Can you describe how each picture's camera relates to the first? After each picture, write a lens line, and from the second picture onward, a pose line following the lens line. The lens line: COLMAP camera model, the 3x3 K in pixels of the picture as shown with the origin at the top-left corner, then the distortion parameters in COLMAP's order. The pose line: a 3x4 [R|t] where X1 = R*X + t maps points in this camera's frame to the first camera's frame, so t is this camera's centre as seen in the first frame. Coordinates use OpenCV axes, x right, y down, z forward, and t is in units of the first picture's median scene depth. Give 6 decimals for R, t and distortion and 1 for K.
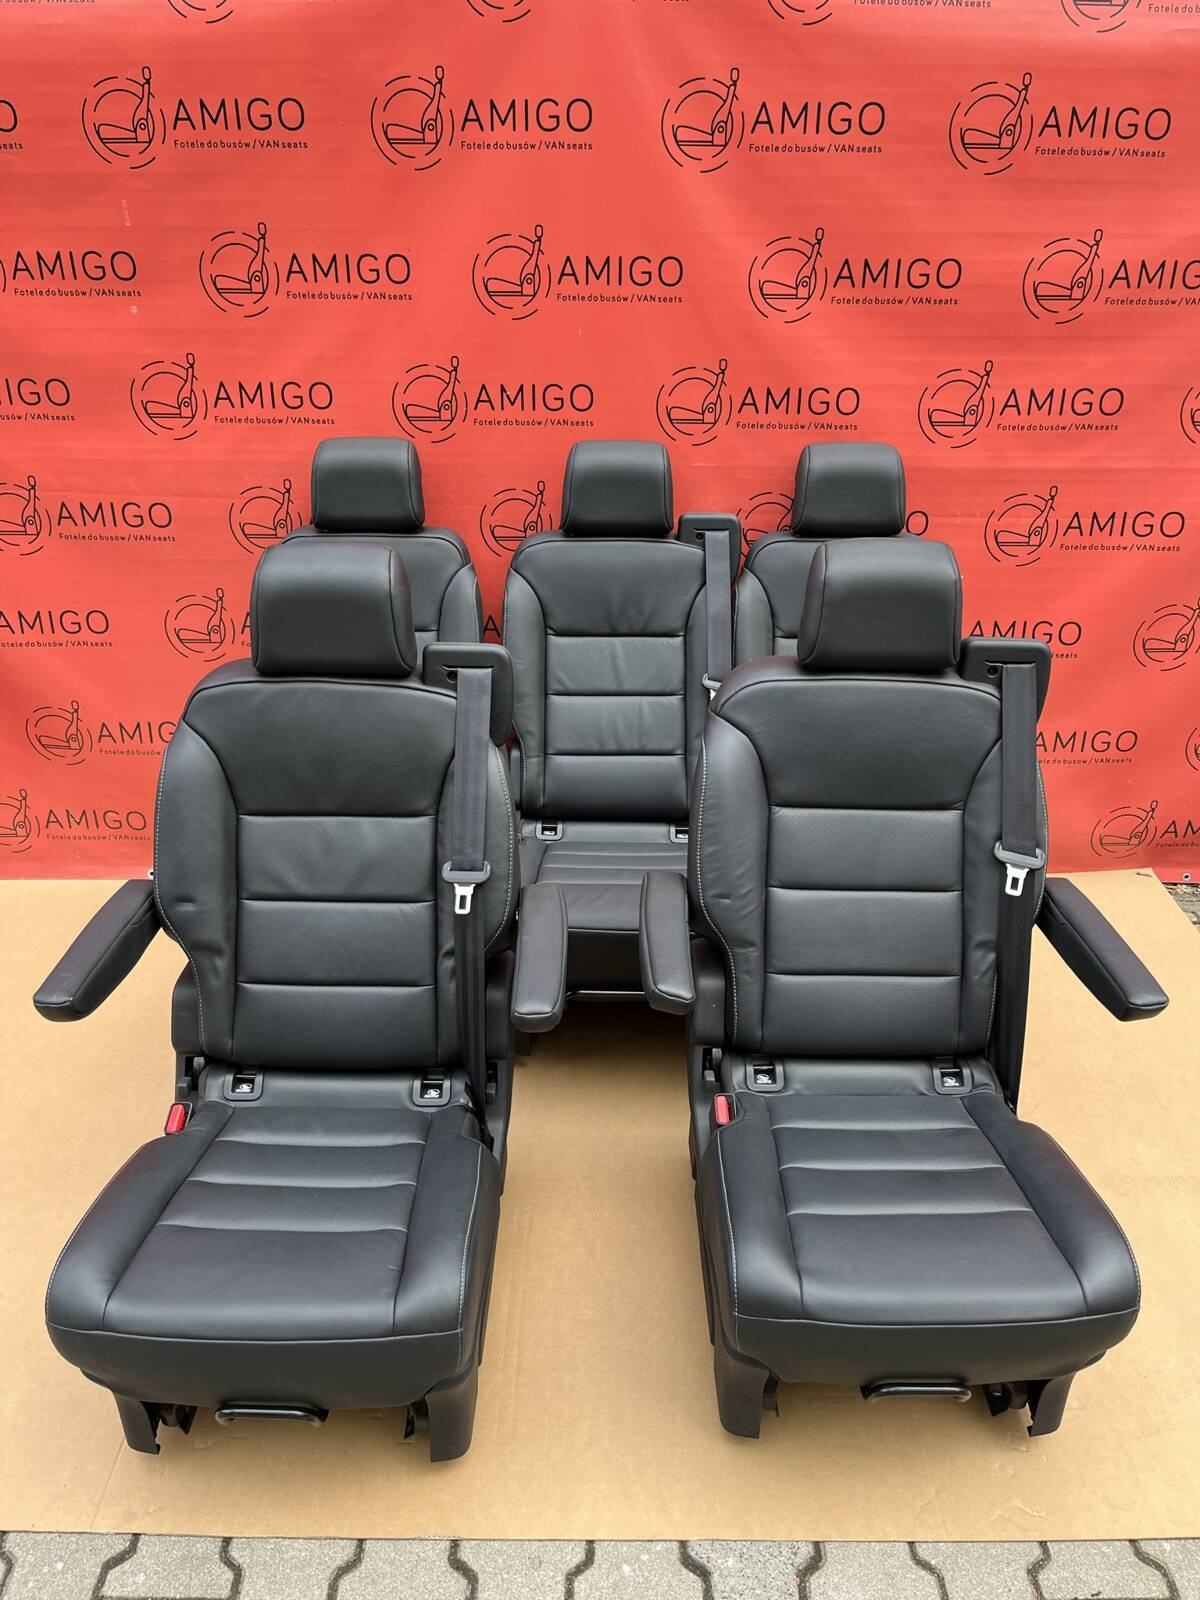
lens RADIAL K [[1225.5, 0, 592.1], [0, 1225.5, 784.3], [0, 0, 1]] dist [0.065060, -0.094566]
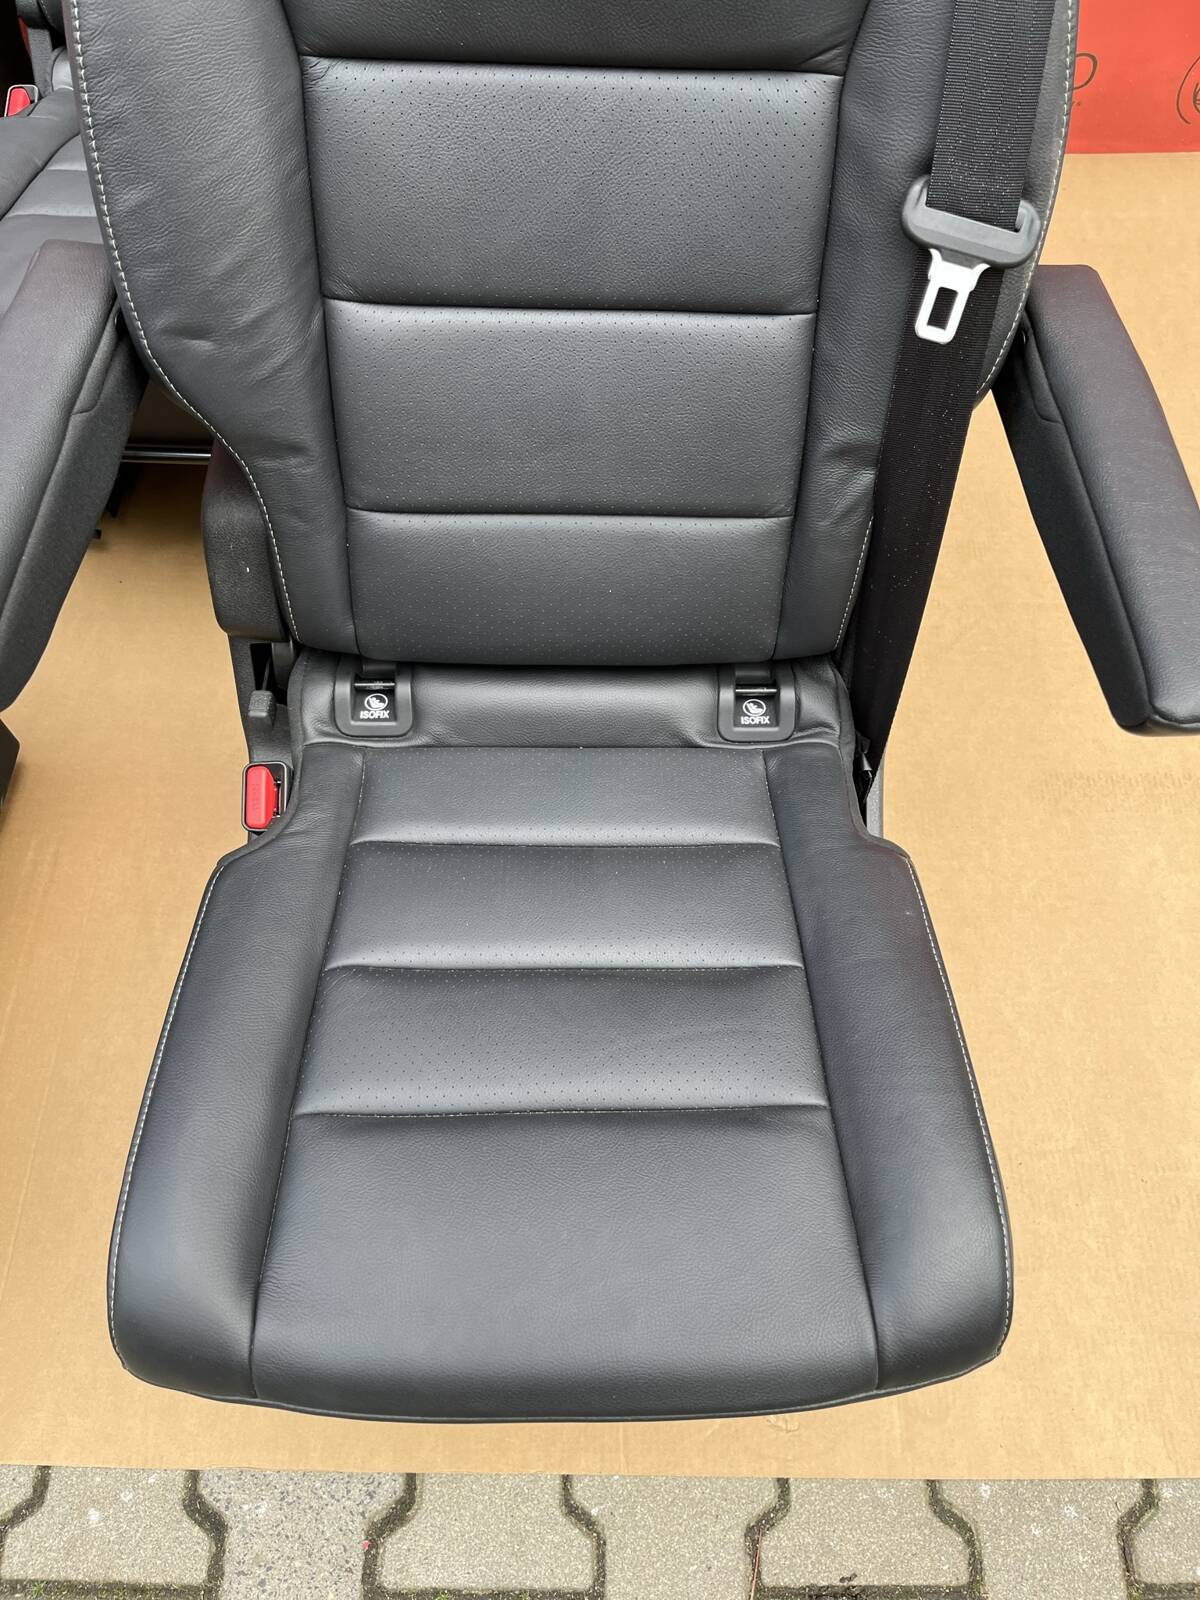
lens RADIAL K [[1225.5, 0, 584.6], [0, 1225.5, 803.8], [0, 0, 1]] dist [0.065060, -0.094566]
pose [[0.999978, 0.006537, -0.000726, 0.228748], [-0.004979, 0.824510, 0.565825, -0.007168], [0.004298, -0.565809, 0.824525, 0.588170]]
